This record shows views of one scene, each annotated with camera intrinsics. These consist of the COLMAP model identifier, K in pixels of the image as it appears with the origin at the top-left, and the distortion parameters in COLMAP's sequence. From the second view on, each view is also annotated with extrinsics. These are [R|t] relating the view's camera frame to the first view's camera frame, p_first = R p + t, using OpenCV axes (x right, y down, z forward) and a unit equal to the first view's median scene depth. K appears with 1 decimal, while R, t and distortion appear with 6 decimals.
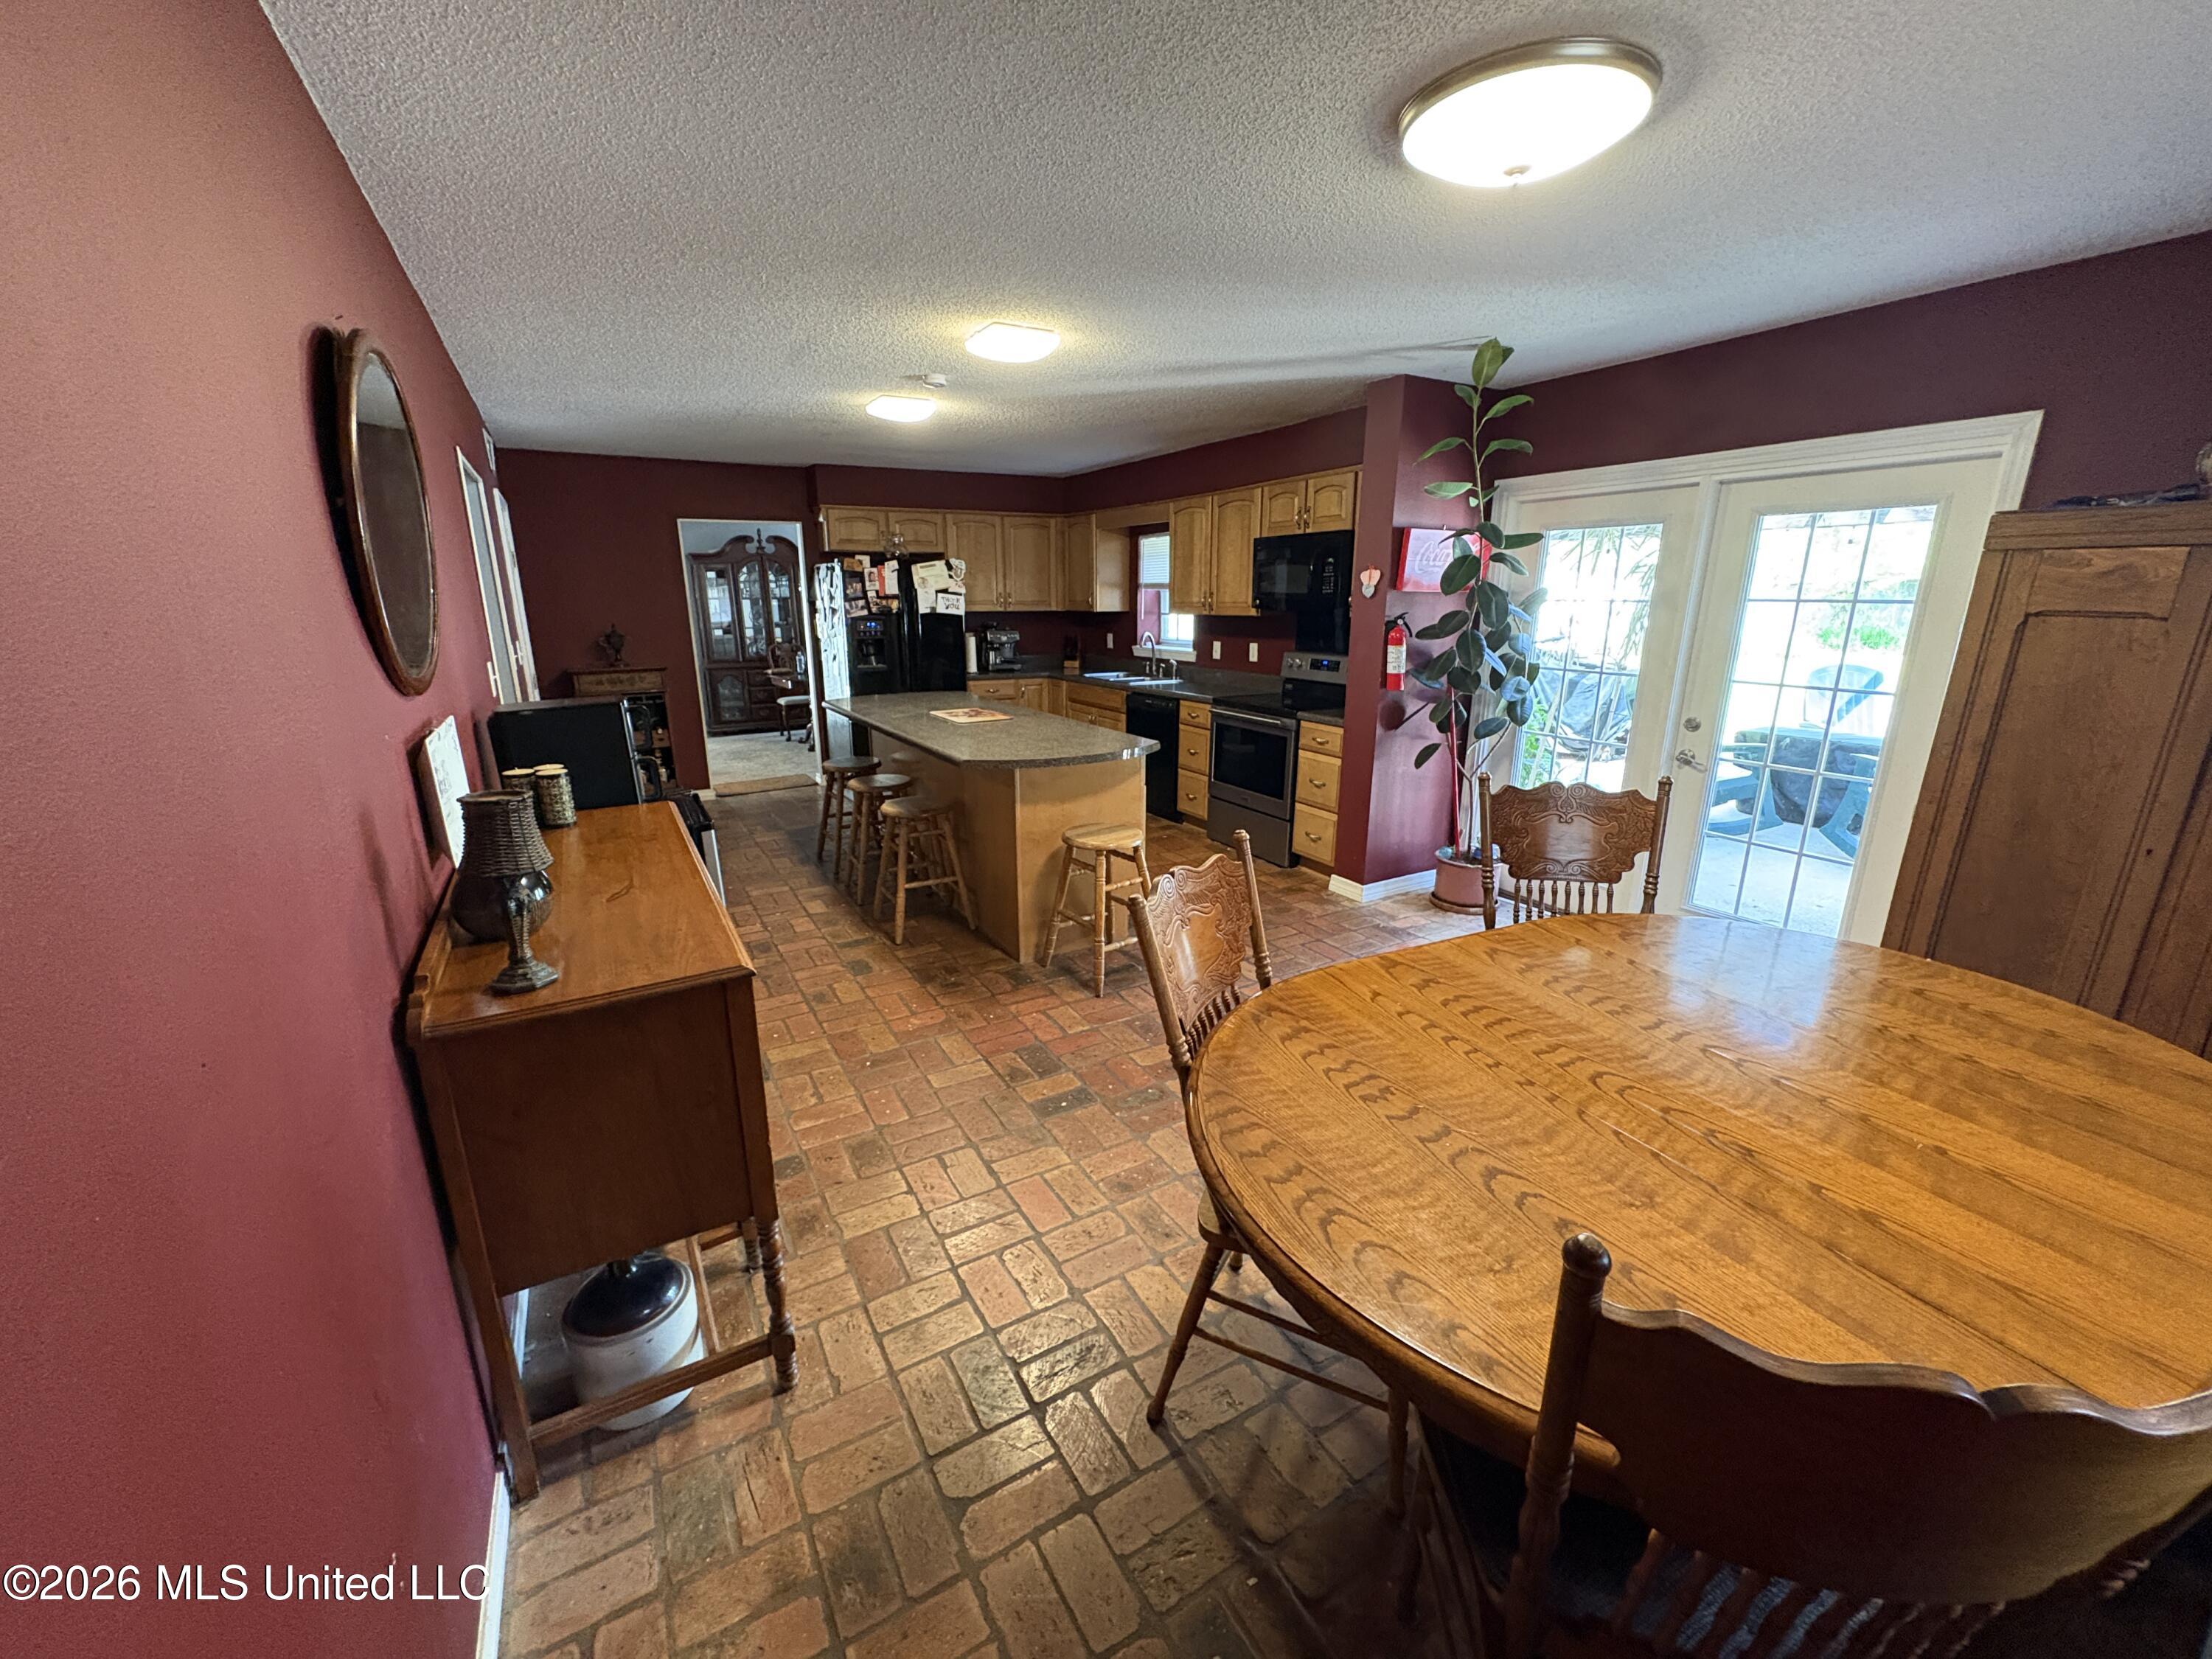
lens RADIAL K [[876.3, 0, 1113.6], [0, 876.3, 834.5], [0, 0, 1]] dist [0.001695, 0.000495]
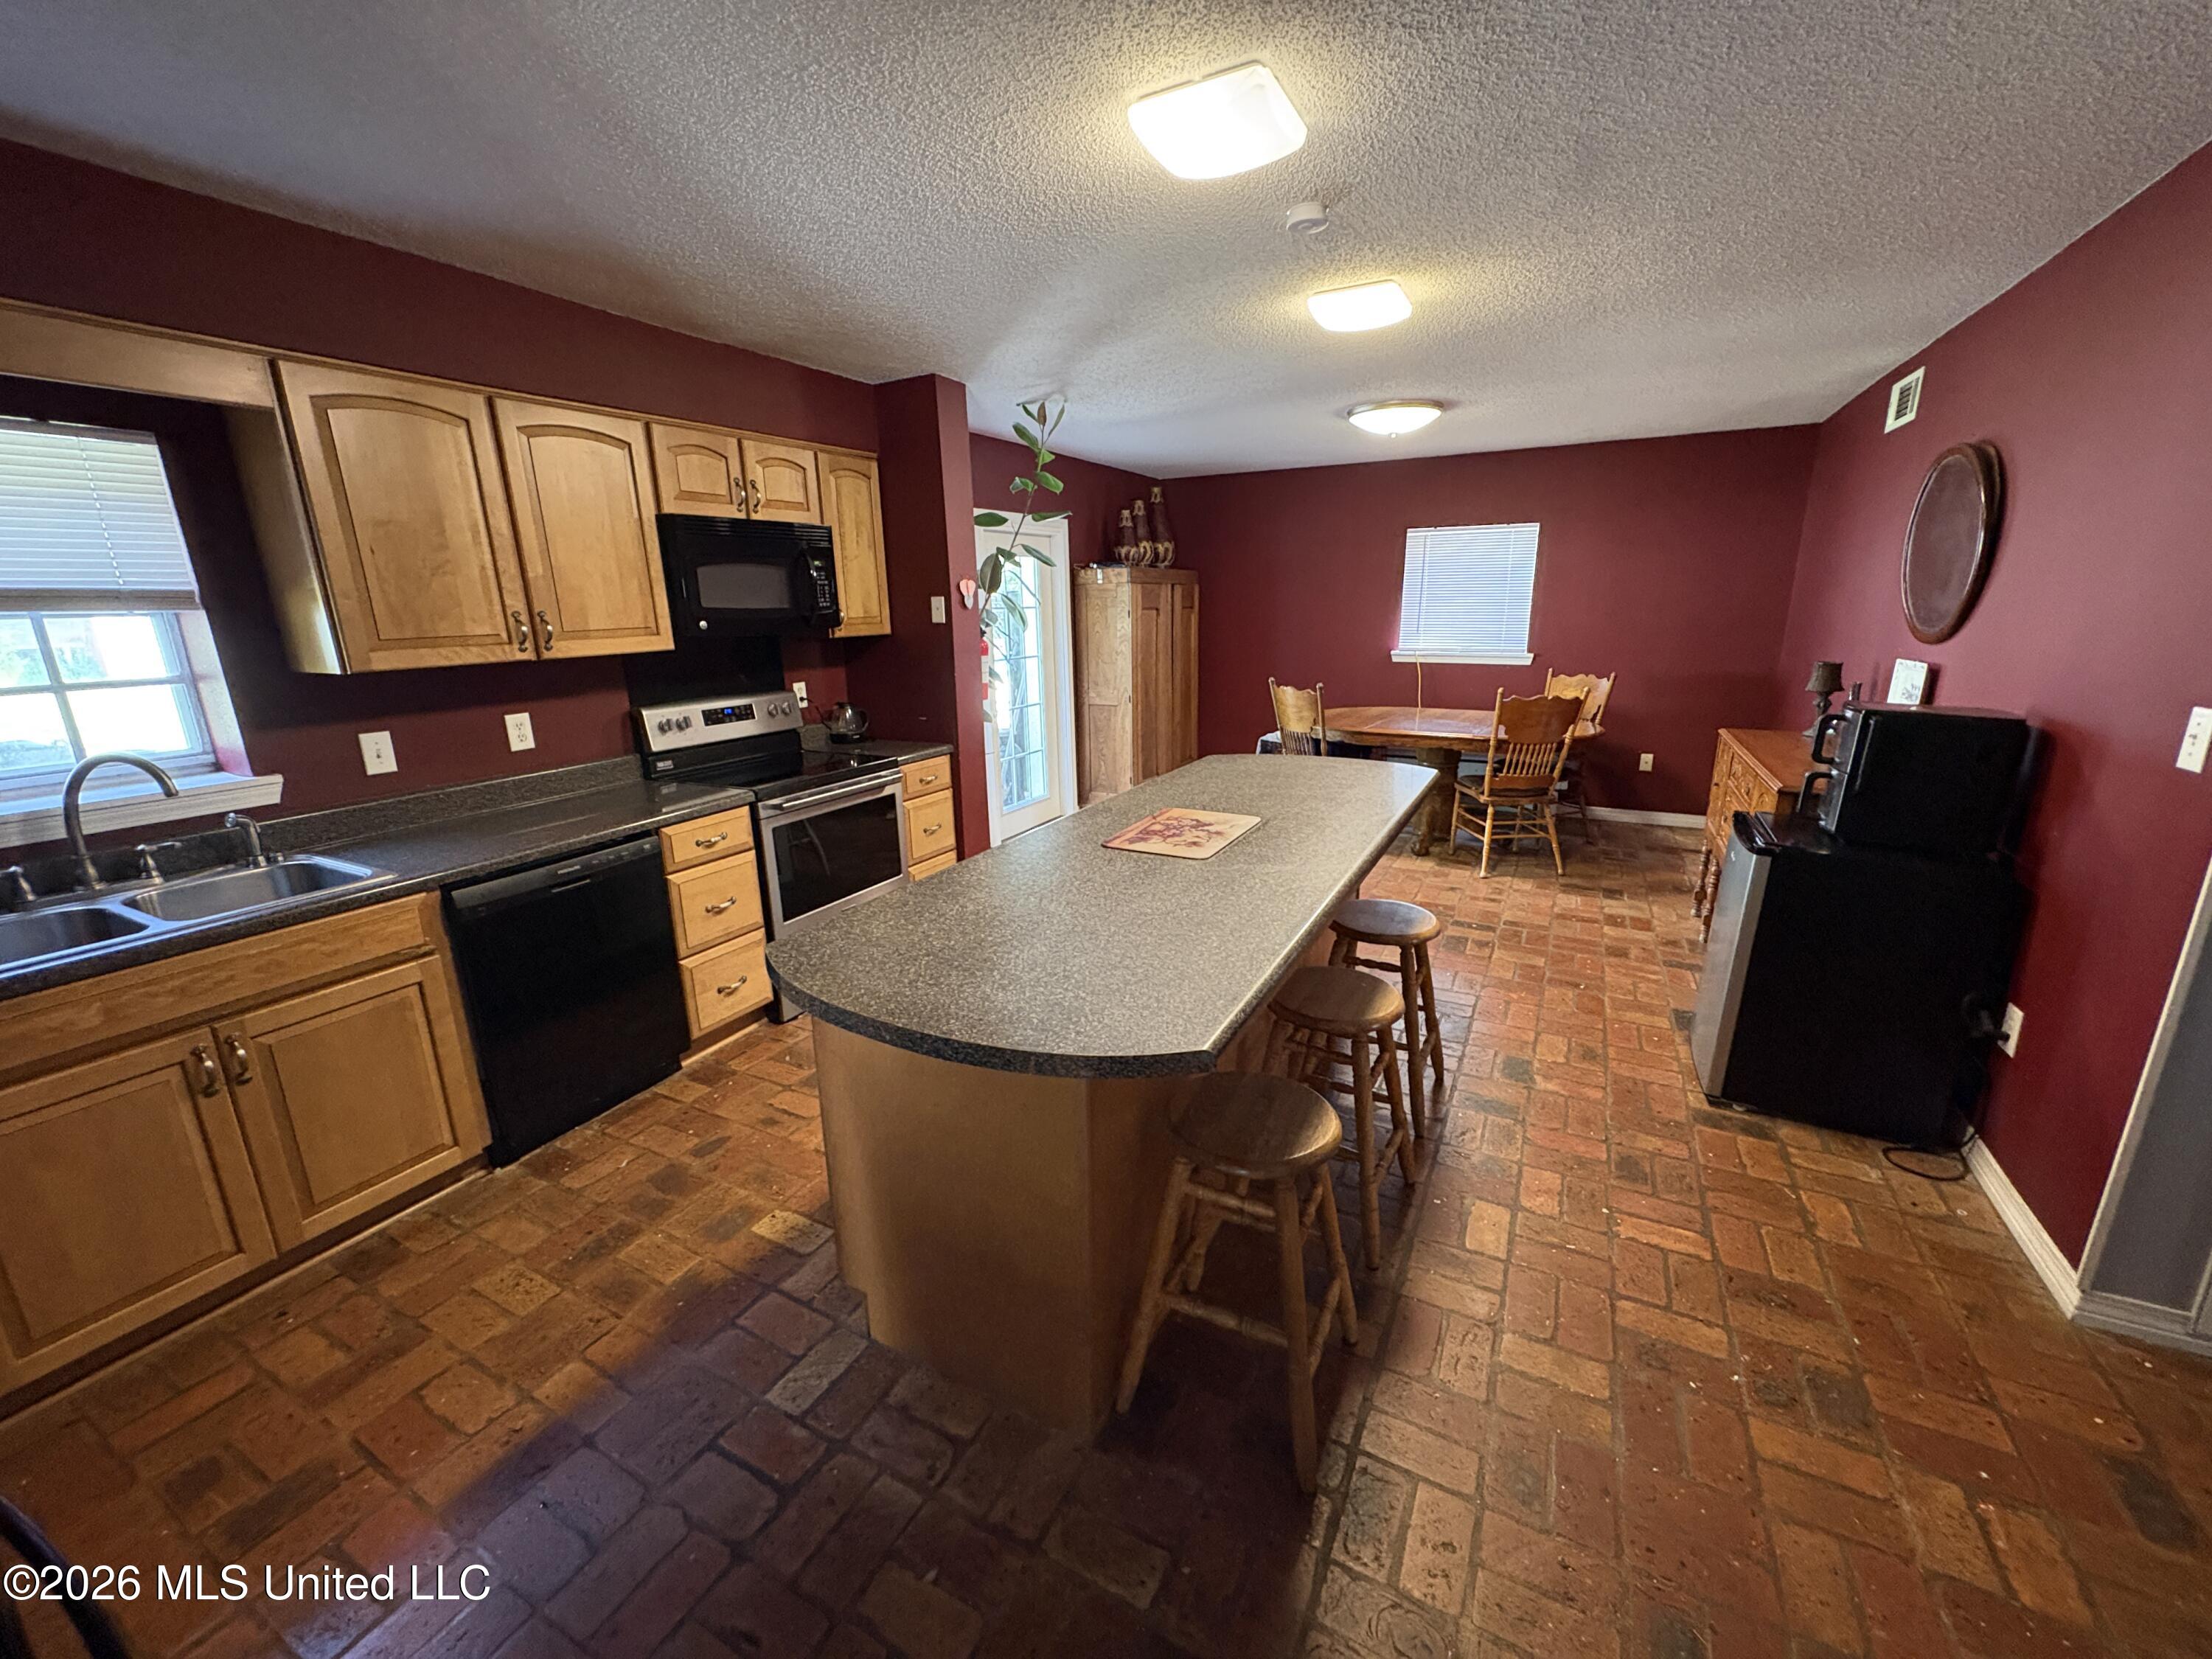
lens RADIAL K [[876.3, 0, 1113.8], [0, 876.3, 828.3], [0, 0, 1]] dist [0.001695, 0.000495]
pose [[-0.522179, -0.204862, 0.827865, -0.466938], [0.244592, 0.893967, 0.375497, -0.280103], [-0.817009, 0.398566, -0.416703, 1.014557]]
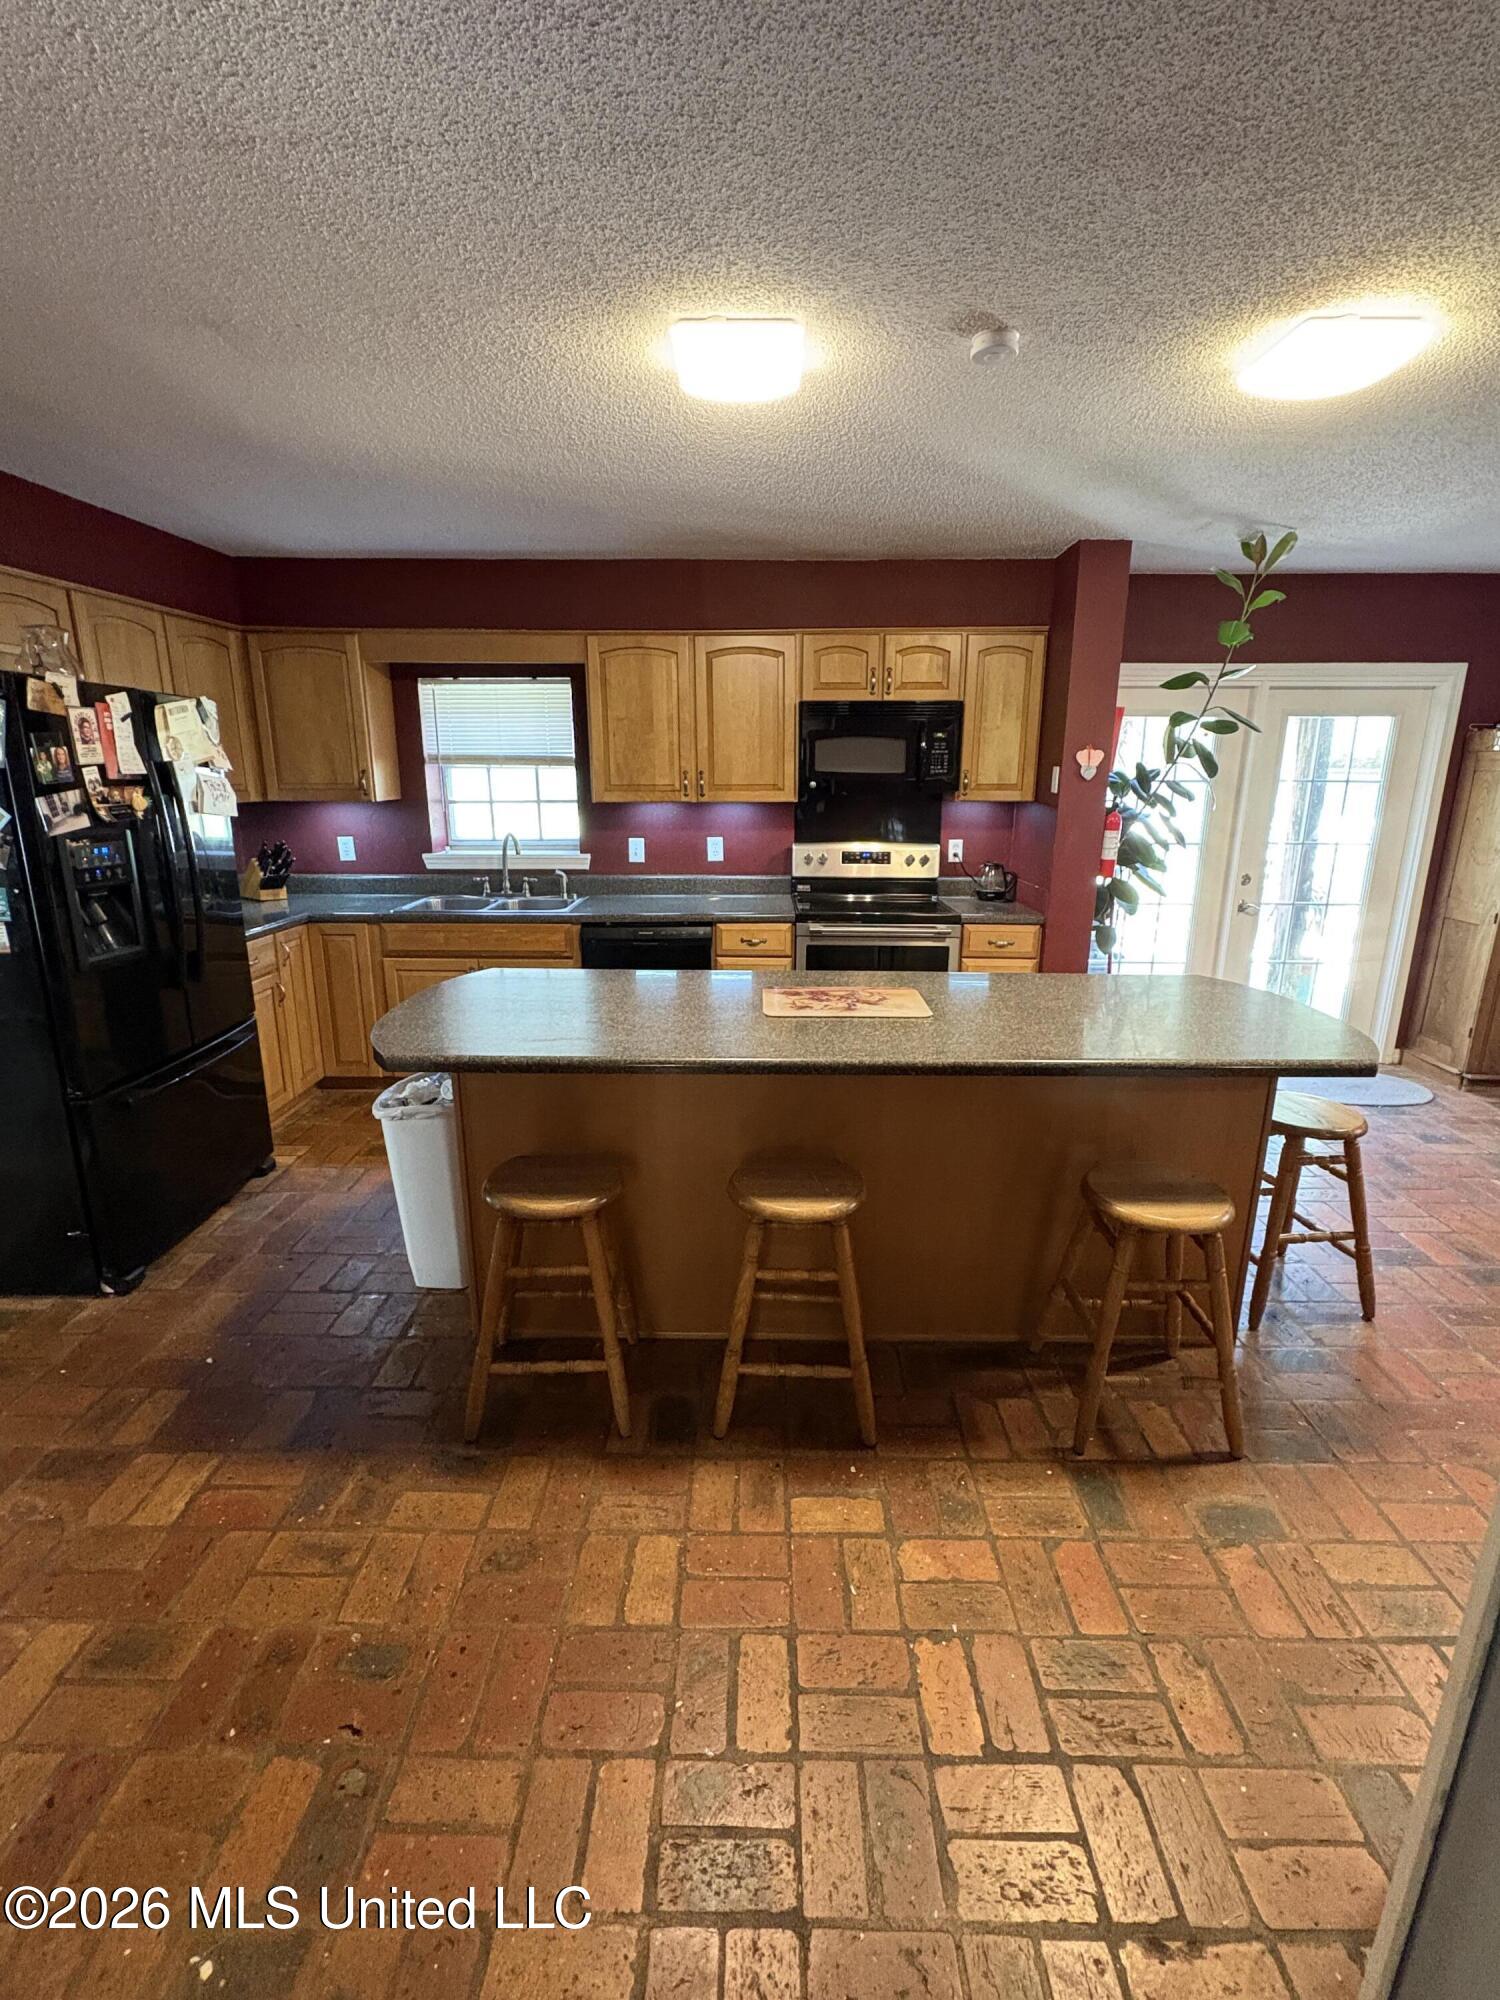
lens RADIAL K [[893.5, 0, 748.8], [0, 893.5, 998.3], [0, 0, 1]] dist [0.002366, 0.000274]
pose [[0.518622, -0.211672, 0.828388, -0.525907], [0.221712, 0.969023, 0.108803, -0.170665], [-0.825757, 0.127236, 0.549487, 0.602520]]
